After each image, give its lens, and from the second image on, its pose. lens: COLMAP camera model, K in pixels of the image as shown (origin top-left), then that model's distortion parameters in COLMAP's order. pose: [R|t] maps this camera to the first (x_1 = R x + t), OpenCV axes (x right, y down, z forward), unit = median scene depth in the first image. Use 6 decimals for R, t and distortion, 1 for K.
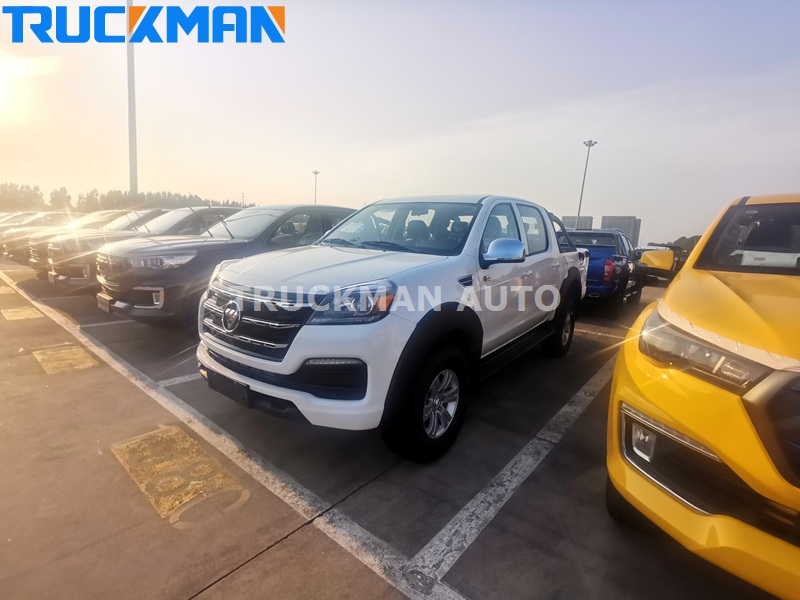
lens RADIAL K [[393.4, 0, 395.1], [0, 393.4, 301.6], [0, 0, 1]] dist [-0.009280, -0.003523]
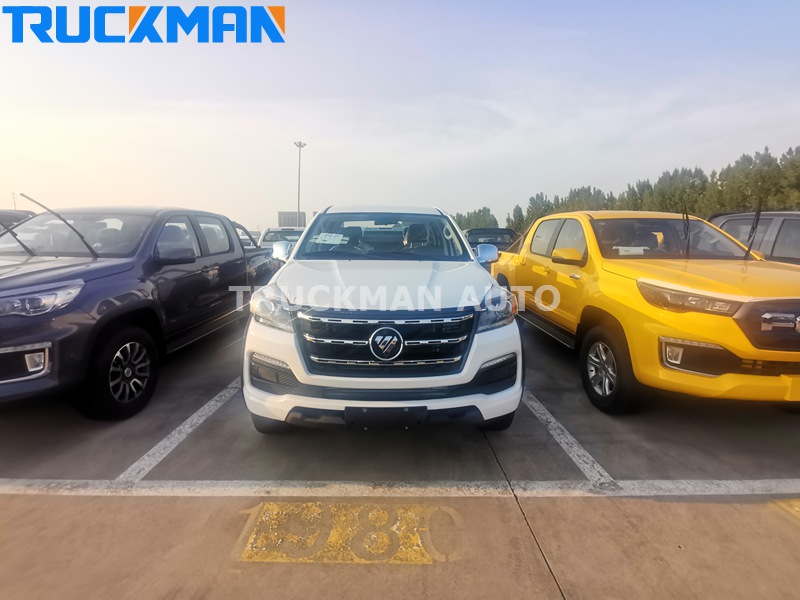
lens RADIAL K [[393.4, 0, 400.1], [0, 393.4, 301.8], [0, 0, 1]] dist [-0.009280, -0.003523]
pose [[0.756700, -0.140629, 0.638457, -1.040897], [0.130712, 0.989416, 0.063013, -0.124871], [-0.640561, 0.035772, 0.767073, 0.269361]]
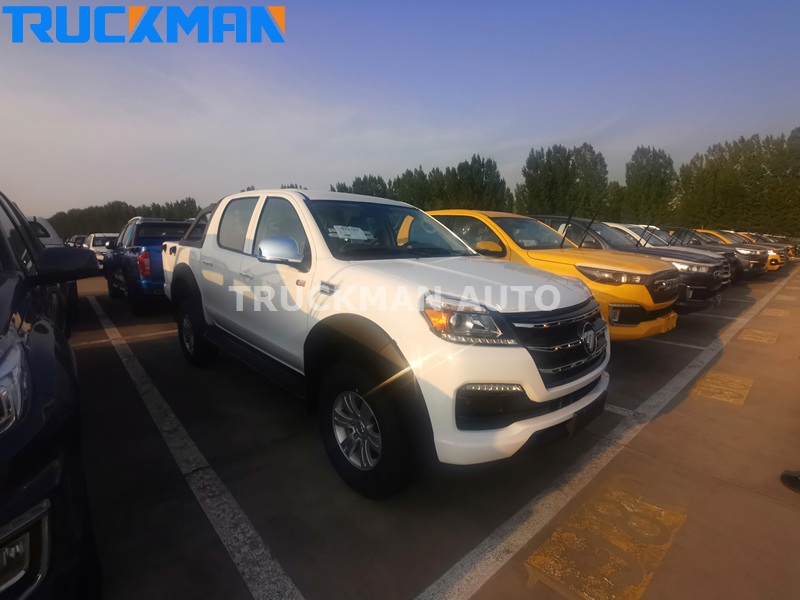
lens RADIAL K [[393.4, 0, 403.7], [0, 393.4, 295.9], [0, 0, 1]] dist [-0.009280, -0.003523]
pose [[0.127161, -0.191131, 0.973293, -1.454911], [0.156589, 0.972822, 0.170581, -0.310365], [-0.979444, 0.130715, 0.153634, 1.359941]]
